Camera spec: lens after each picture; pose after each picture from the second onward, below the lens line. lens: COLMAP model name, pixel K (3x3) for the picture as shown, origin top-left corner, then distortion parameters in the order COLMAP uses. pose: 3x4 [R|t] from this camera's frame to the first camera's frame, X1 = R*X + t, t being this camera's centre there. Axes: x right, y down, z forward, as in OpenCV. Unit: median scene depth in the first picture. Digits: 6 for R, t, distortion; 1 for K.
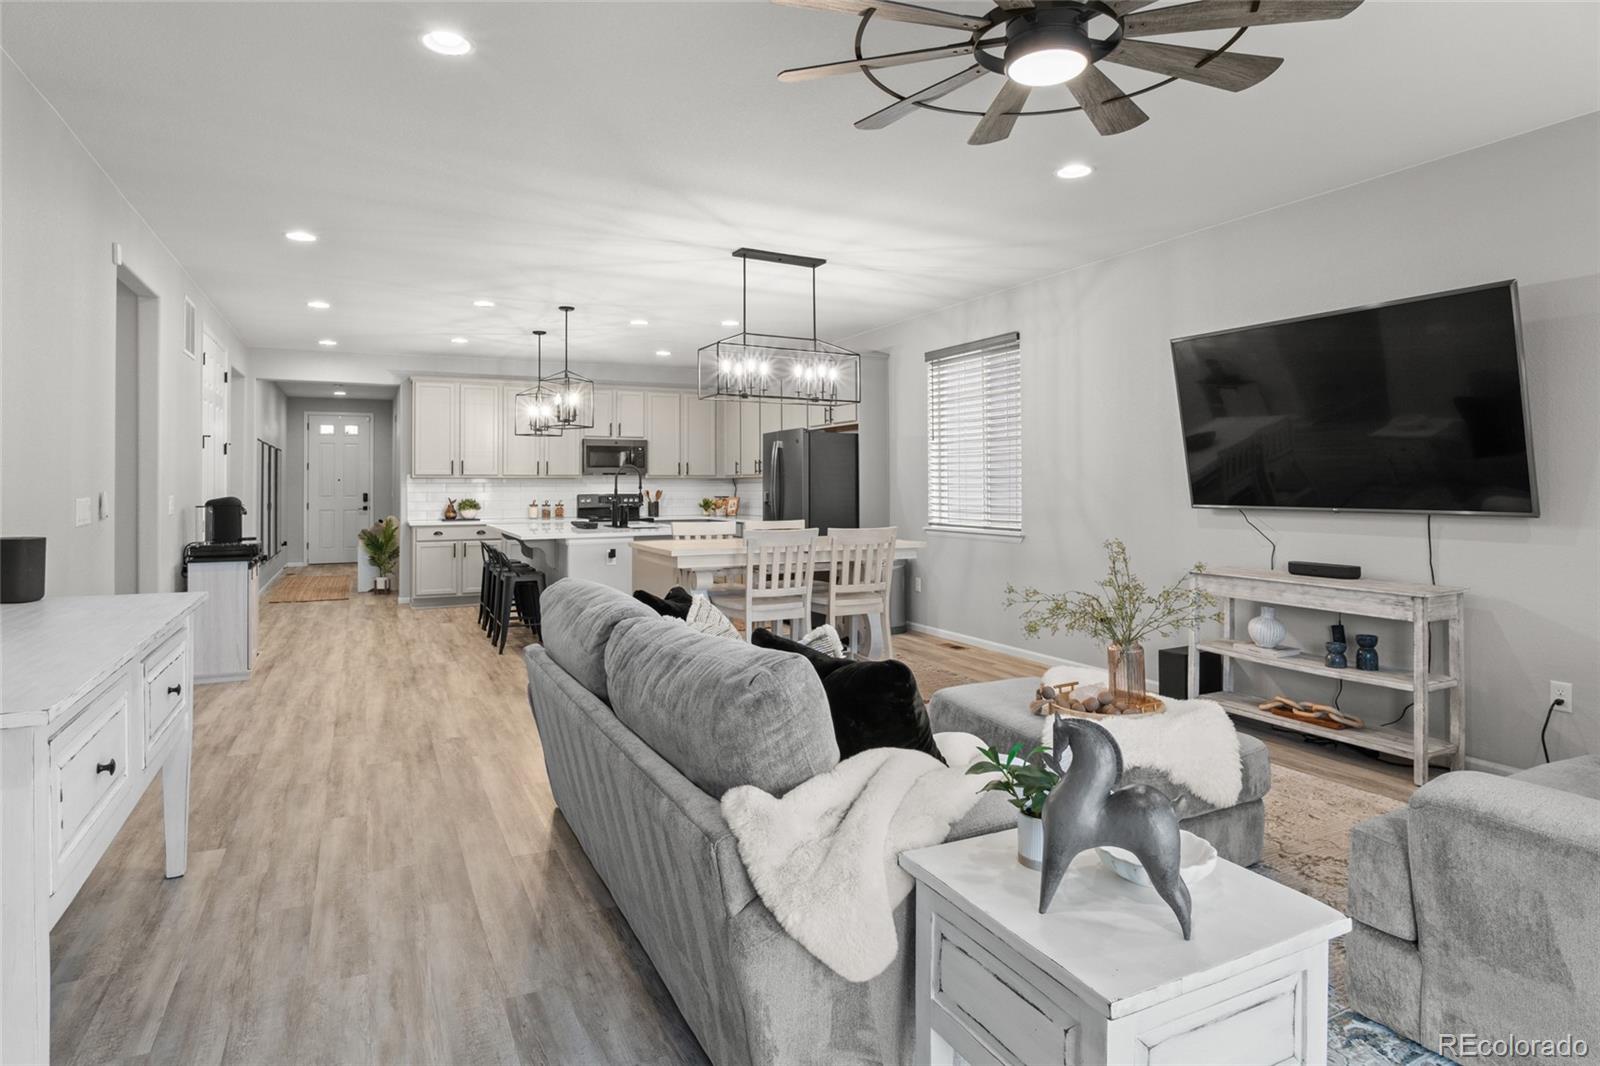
lens RADIAL K [[882.8, 0, 797.9], [0, 882.8, 478.6], [0, 0, 1]] dist [-0.028235, 0.004791]
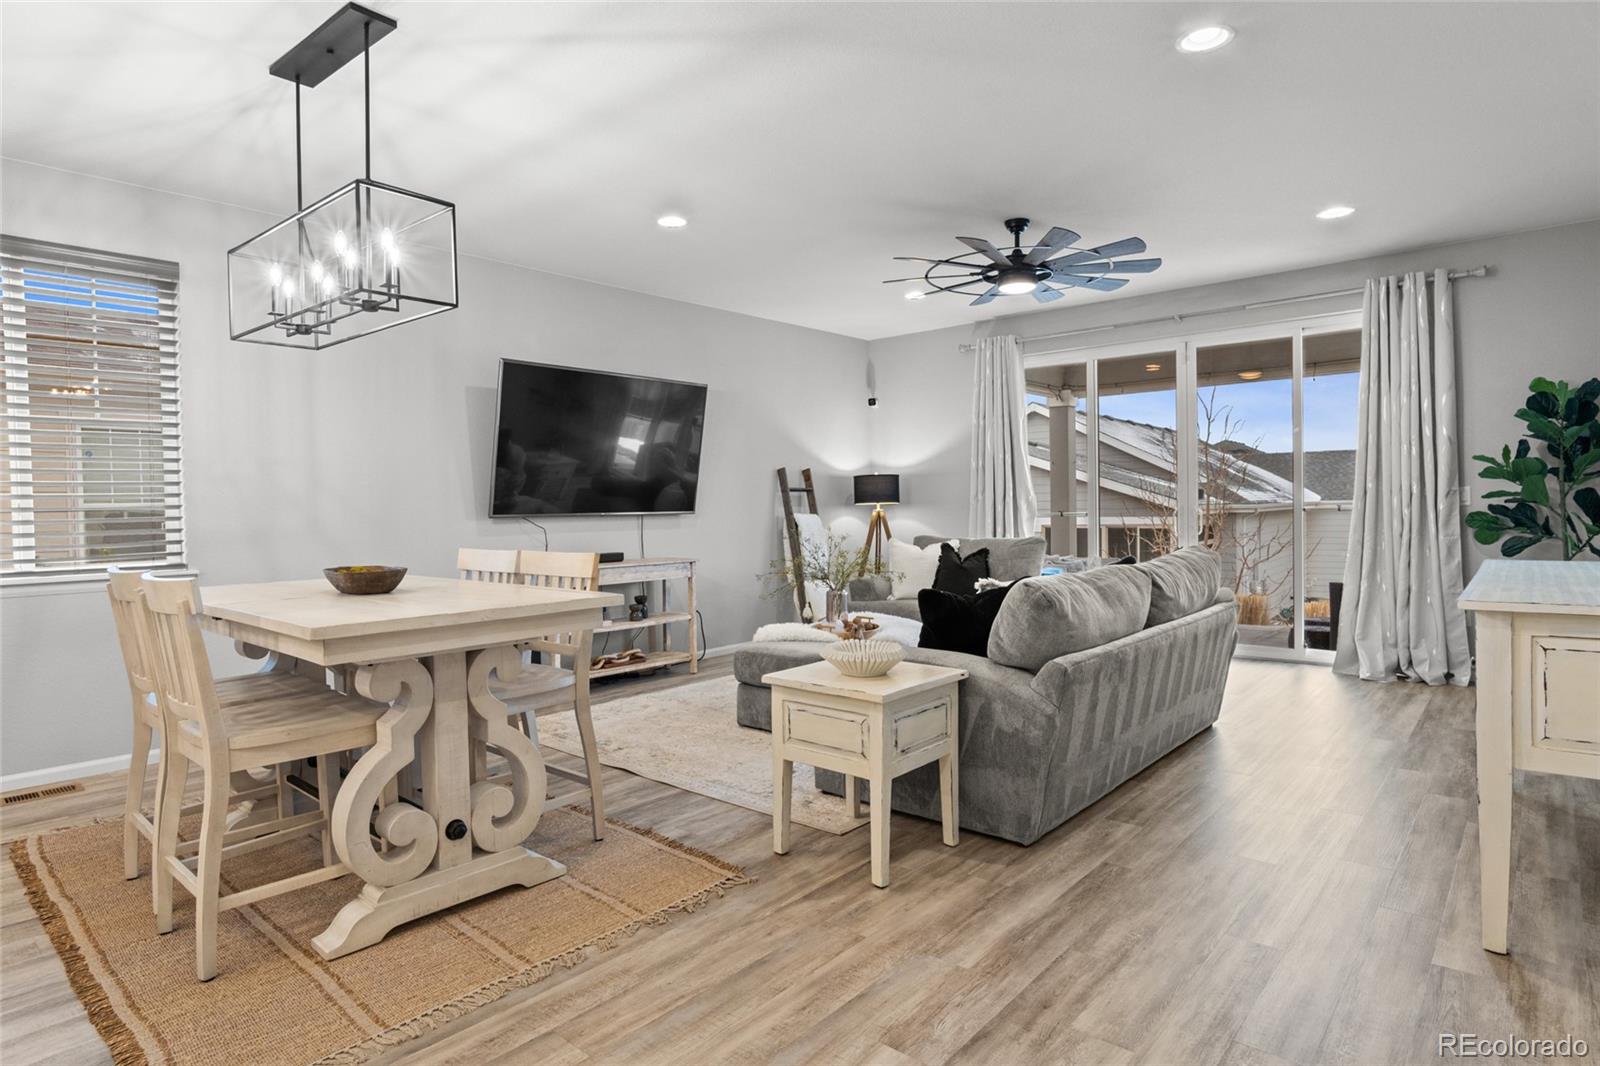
lens RADIAL K [[882.8, 0, 792.7], [0, 882.8, 531.0], [0, 0, 1]] dist [-0.028235, 0.004791]
pose [[-0.381931, -0.018479, 0.924006, -0.639064], [0.011589, 0.999626, 0.024782, 0.025209], [-0.924118, 0.020173, -0.381574, 1.007806]]
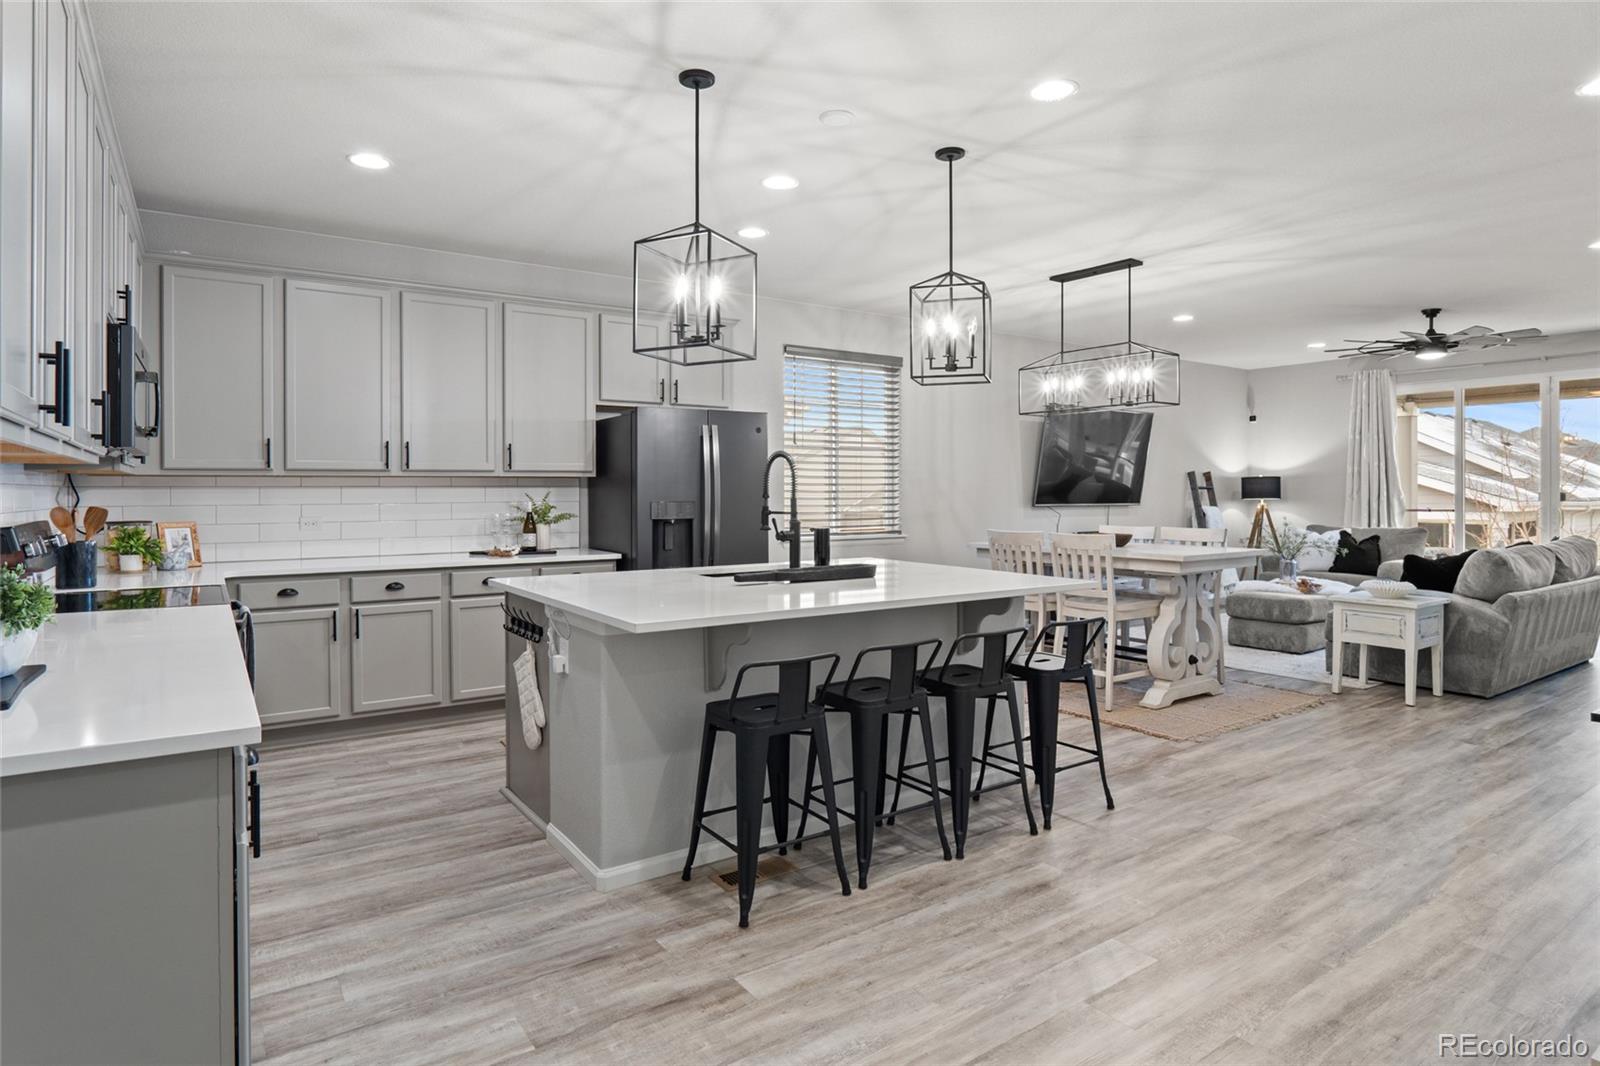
lens RADIAL K [[882.8, 0, 788.4], [0, 882.8, 497.3], [0, 0, 1]] dist [-0.028235, 0.004791]
pose [[-0.142228, -0.003611, 0.989827, -1.046282], [-0.004878, 0.999984, 0.002947, 0.013302], [-0.989822, -0.004409, -0.142243, 1.589722]]
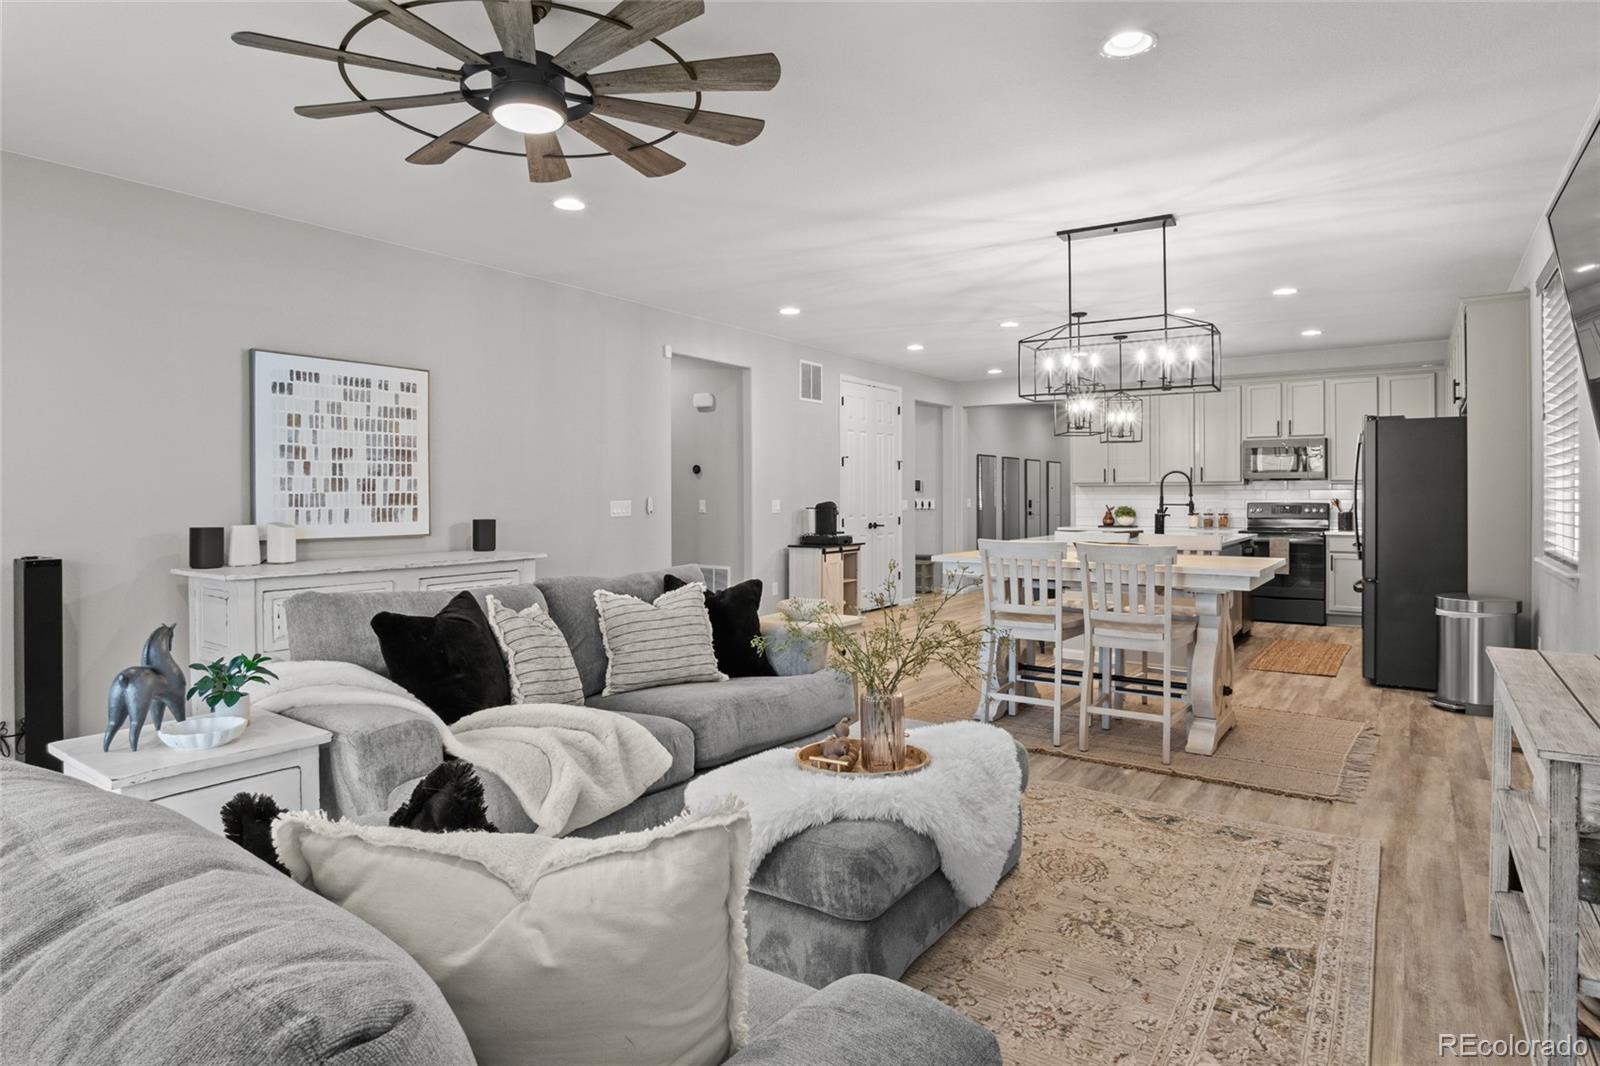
lens RADIAL K [[882.8, 0, 786.5], [0, 882.8, 501.4], [0, 0, 1]] dist [-0.028235, 0.004791]
pose [[0.468154, 0.006912, -0.883620, 0.625562], [0.007601, 0.999901, 0.011848, 0.004336], [0.883614, -0.012264, 0.468055, 0.329823]]
